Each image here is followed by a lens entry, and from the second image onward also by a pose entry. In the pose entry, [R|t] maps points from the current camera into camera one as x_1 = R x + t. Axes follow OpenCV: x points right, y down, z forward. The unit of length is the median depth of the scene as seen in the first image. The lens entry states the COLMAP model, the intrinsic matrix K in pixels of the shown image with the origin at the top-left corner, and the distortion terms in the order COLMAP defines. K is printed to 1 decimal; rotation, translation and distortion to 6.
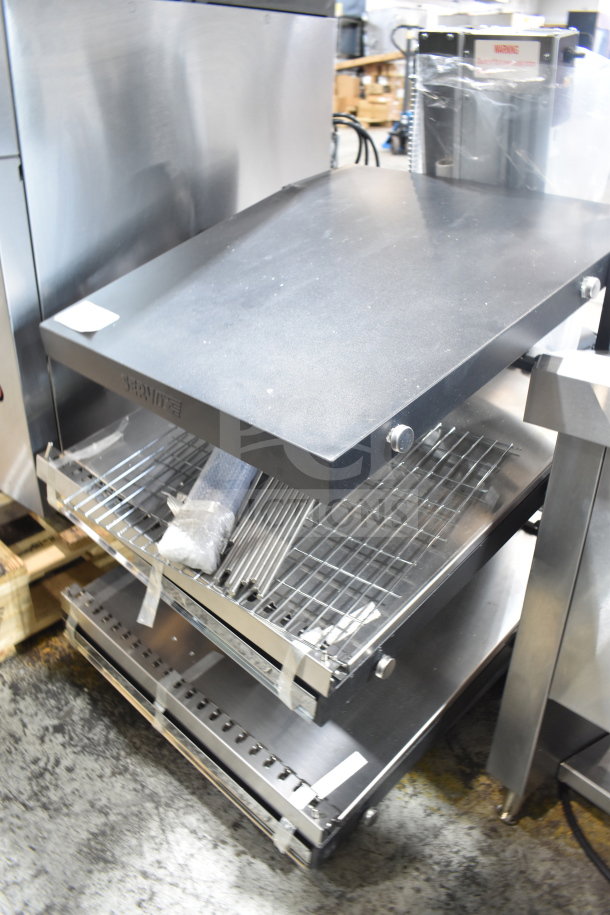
lens RADIAL K [[710.6, 0, 299.6], [0, 710.6, 458.6], [0, 0, 1]] dist [-0.099180, 0.006856]
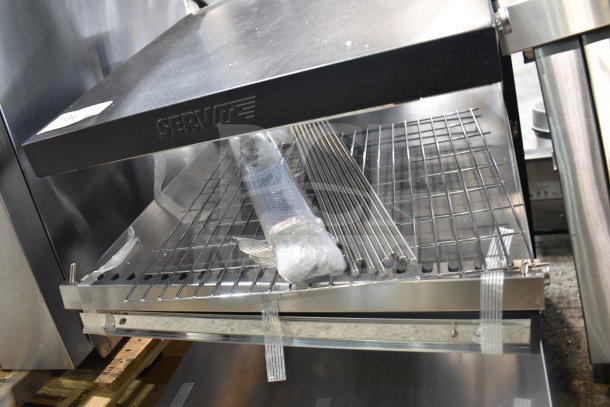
lens RADIAL K [[484.4, 0, 305.0], [0, 484.4, 203.5], [0, 0, 1]] dist [-0.093747, 0.004666]
pose [[0.866893, -0.344294, 0.360498, -0.297439], [0.416441, 0.897671, -0.144099, 0.124147], [-0.273996, 0.275044, 0.921562, 0.342913]]
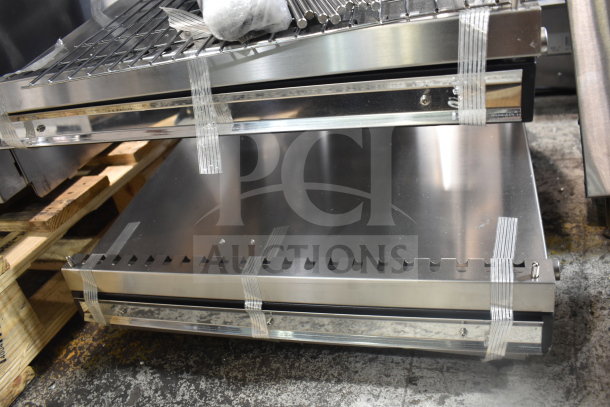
lens RADIAL K [[484.4, 0, 305.0], [0, 484.4, 203.5], [0, 0, 1]] dist [-0.093747, 0.004666]
pose [[0.863558, -0.397516, 0.310240, -0.274005], [0.413437, 0.910397, 0.015700, 0.265879], [-0.288683, 0.114707, 0.950529, 0.453691]]
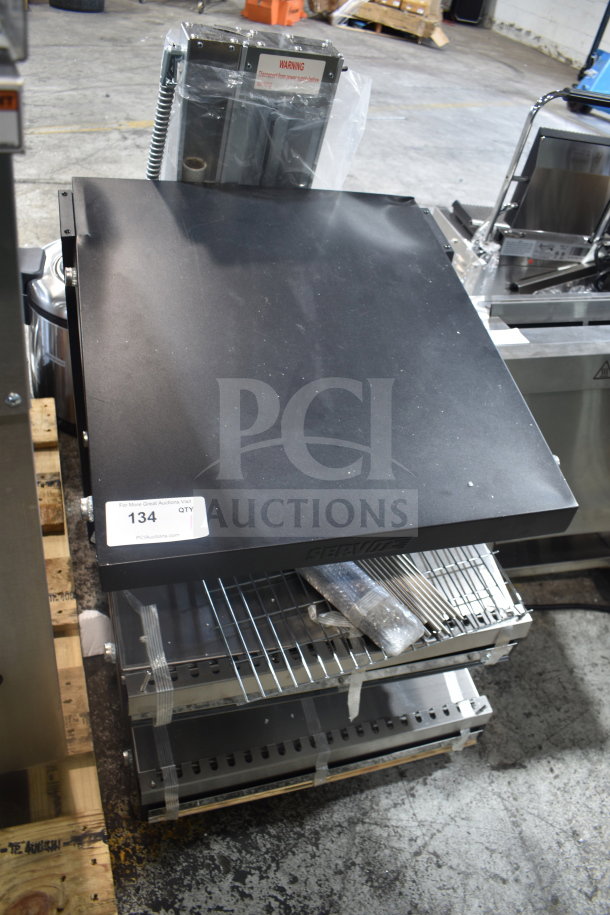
lens RADIAL K [[710.6, 0, 299.6], [0, 710.6, 458.6], [0, 0, 1]] dist [-0.099180, 0.006856]
pose [[0.456094, -0.523382, 0.719757, -0.749630], [0.292207, 0.852011, 0.434388, -0.543072], [-0.840591, 0.012196, 0.541532, 0.432039]]
